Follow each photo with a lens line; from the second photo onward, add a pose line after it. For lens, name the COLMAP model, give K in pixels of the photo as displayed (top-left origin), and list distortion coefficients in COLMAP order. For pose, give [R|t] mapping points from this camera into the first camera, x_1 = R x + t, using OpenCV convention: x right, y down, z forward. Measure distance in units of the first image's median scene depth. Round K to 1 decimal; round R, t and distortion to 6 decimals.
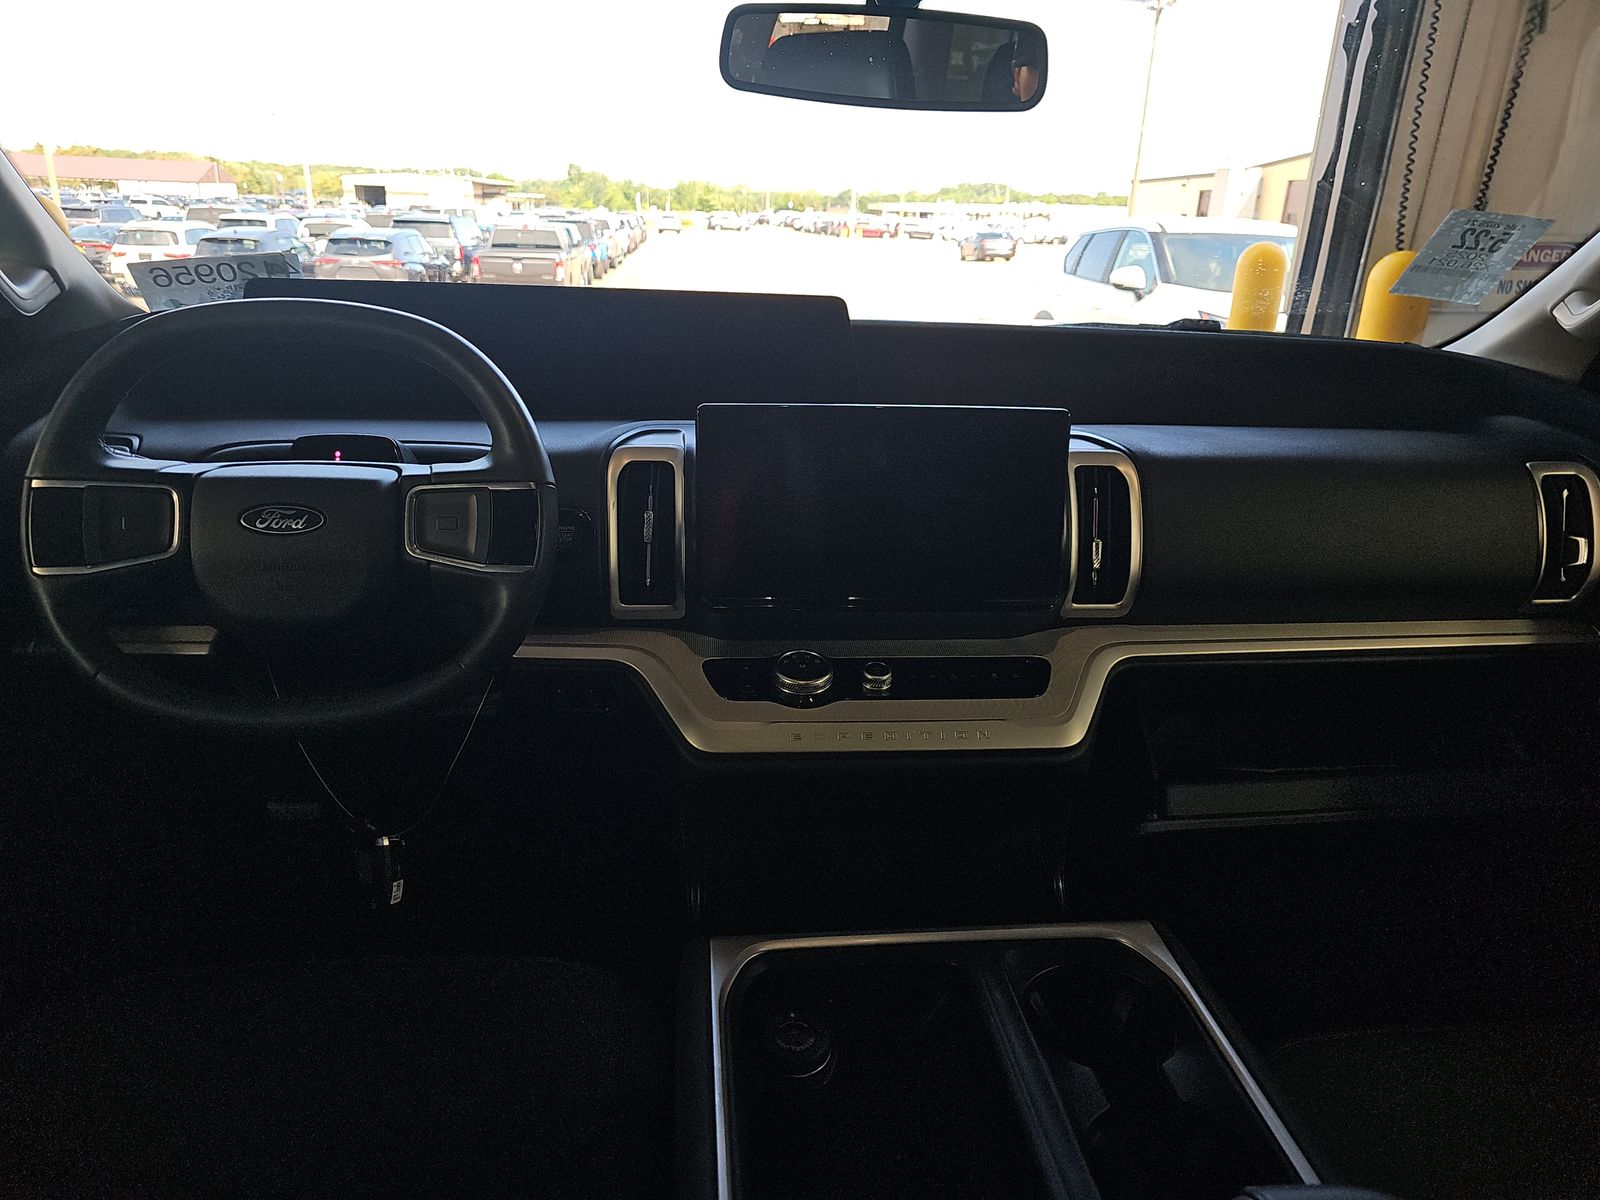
lens RADIAL K [[1024.3, 0, 800.0], [0, 1024.3, 600.0], [0, 0, 1]] dist [0.006213, -0.001805]
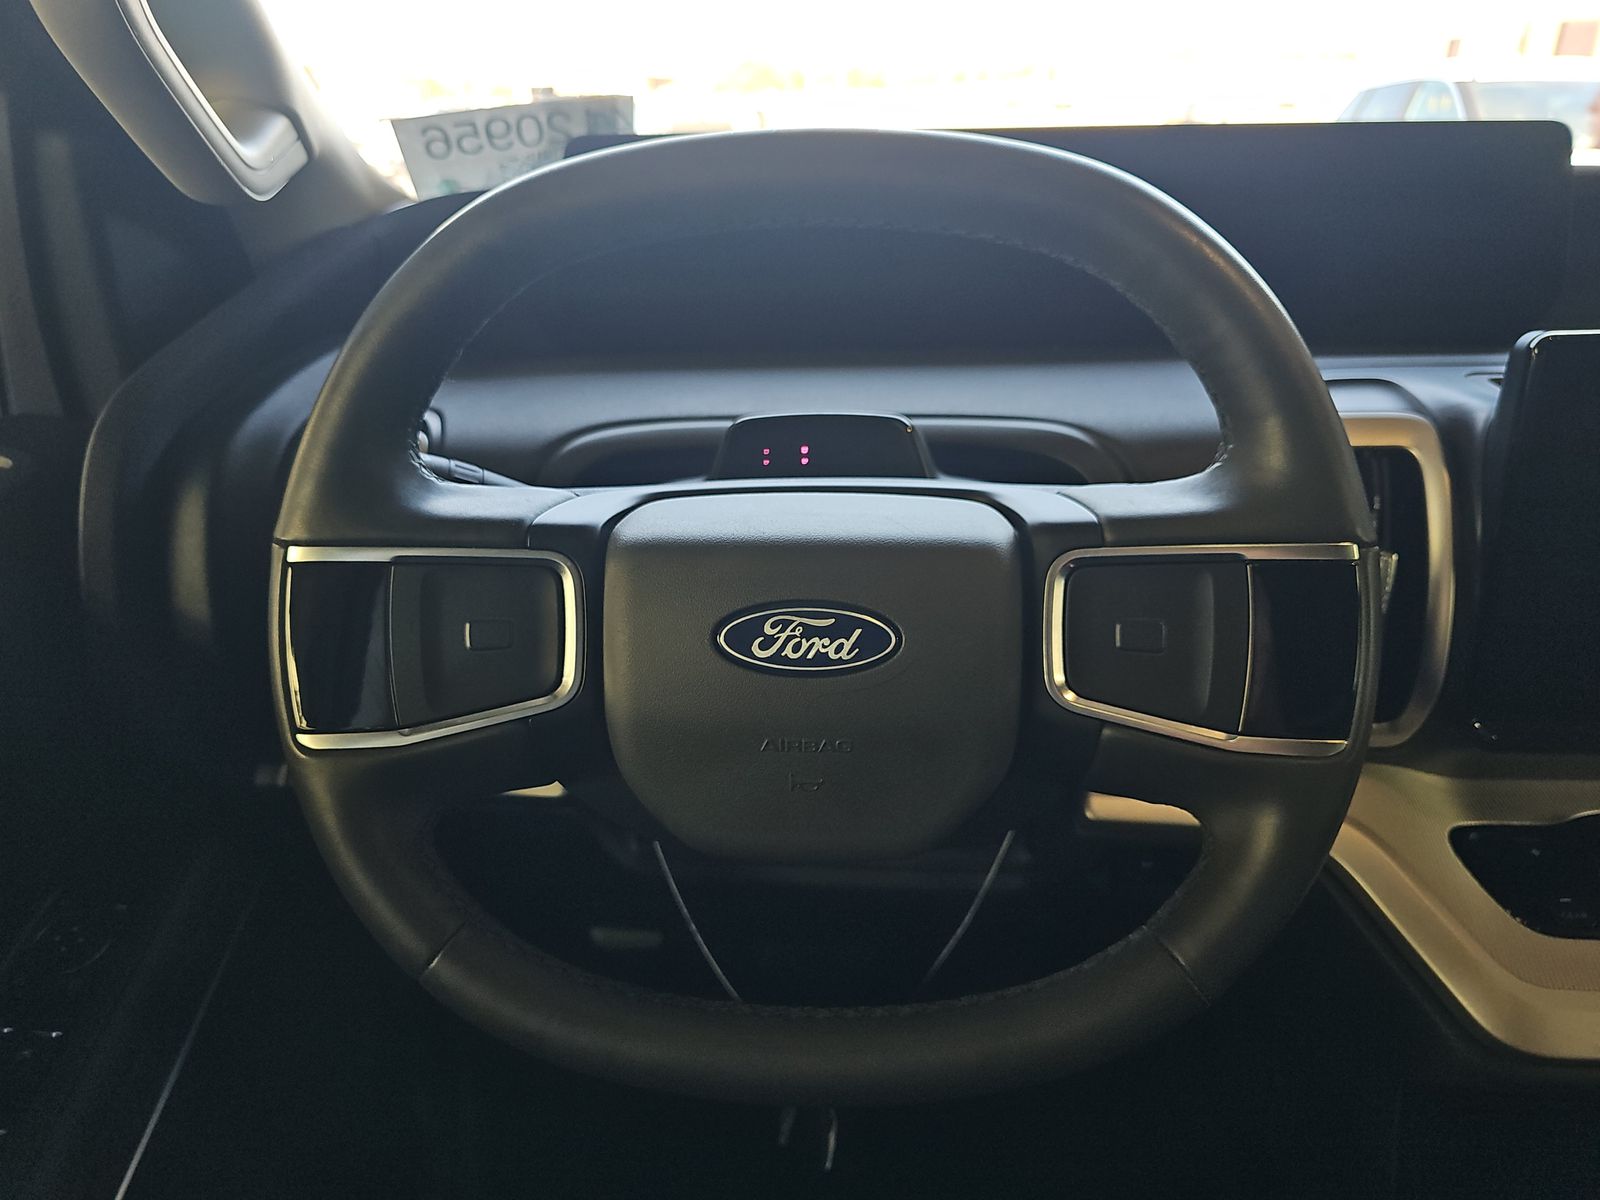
lens RADIAL K [[1042.9, 0, 800.0], [0, 1042.9, 600.0], [0, 0, 1]] dist [-0.016785, 0.002712]
pose [[0.987650, 0.015906, -0.155868, -0.292740], [-0.001619, 0.995816, 0.091363, -0.090741], [0.156669, -0.089982, 0.983544, 0.375194]]
